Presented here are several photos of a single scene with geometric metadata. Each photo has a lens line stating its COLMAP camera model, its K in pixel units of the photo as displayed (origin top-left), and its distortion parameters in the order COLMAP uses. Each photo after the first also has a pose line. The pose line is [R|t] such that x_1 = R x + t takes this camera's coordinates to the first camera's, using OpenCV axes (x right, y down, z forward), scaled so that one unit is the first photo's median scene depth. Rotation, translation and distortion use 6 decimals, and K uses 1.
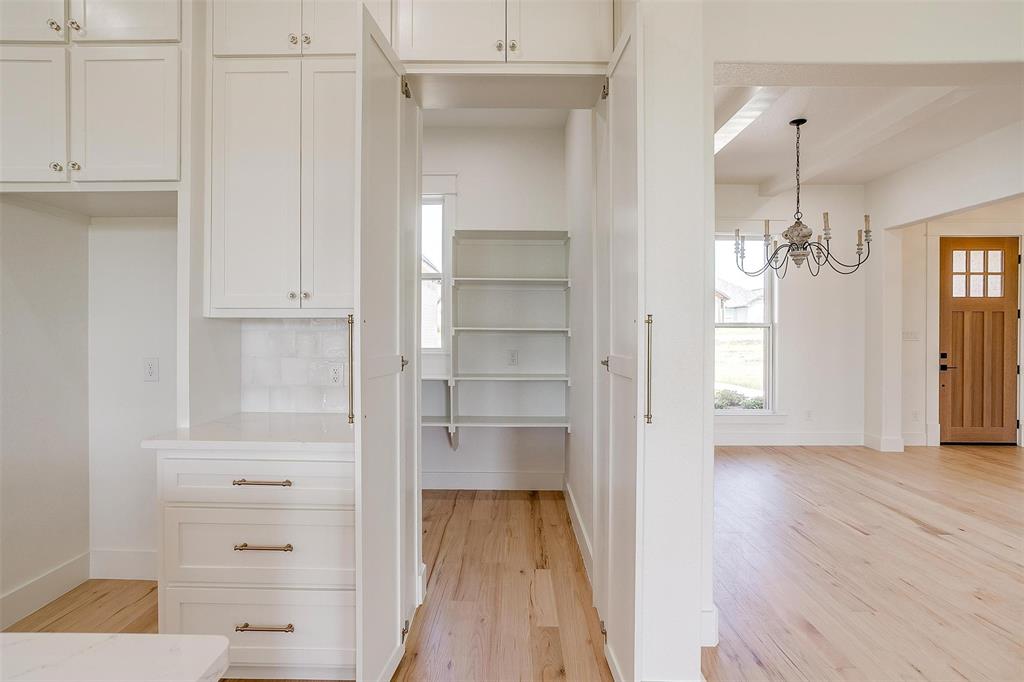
lens RADIAL K [[515.6, 0, 510.0], [0, 515.6, 335.3], [0, 0, 1]] dist [-0.005041, -0.001027]
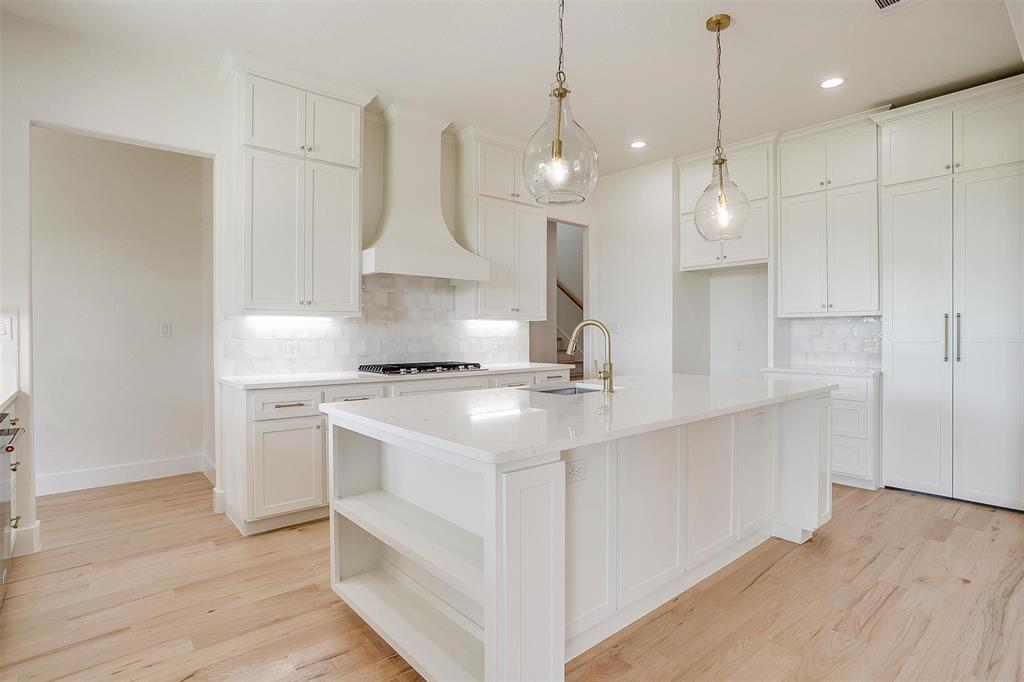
lens RADIAL K [[519.9, 0, 507.8], [0, 519.9, 334.9], [0, 0, 1]] dist [-0.039473, 0.019070]
pose [[0.646545, -0.003324, -0.762869, 0.119168], [0.002457, 0.999994, -0.002275, 0.014416], [0.762872, -0.000404, 0.646549, -0.462041]]
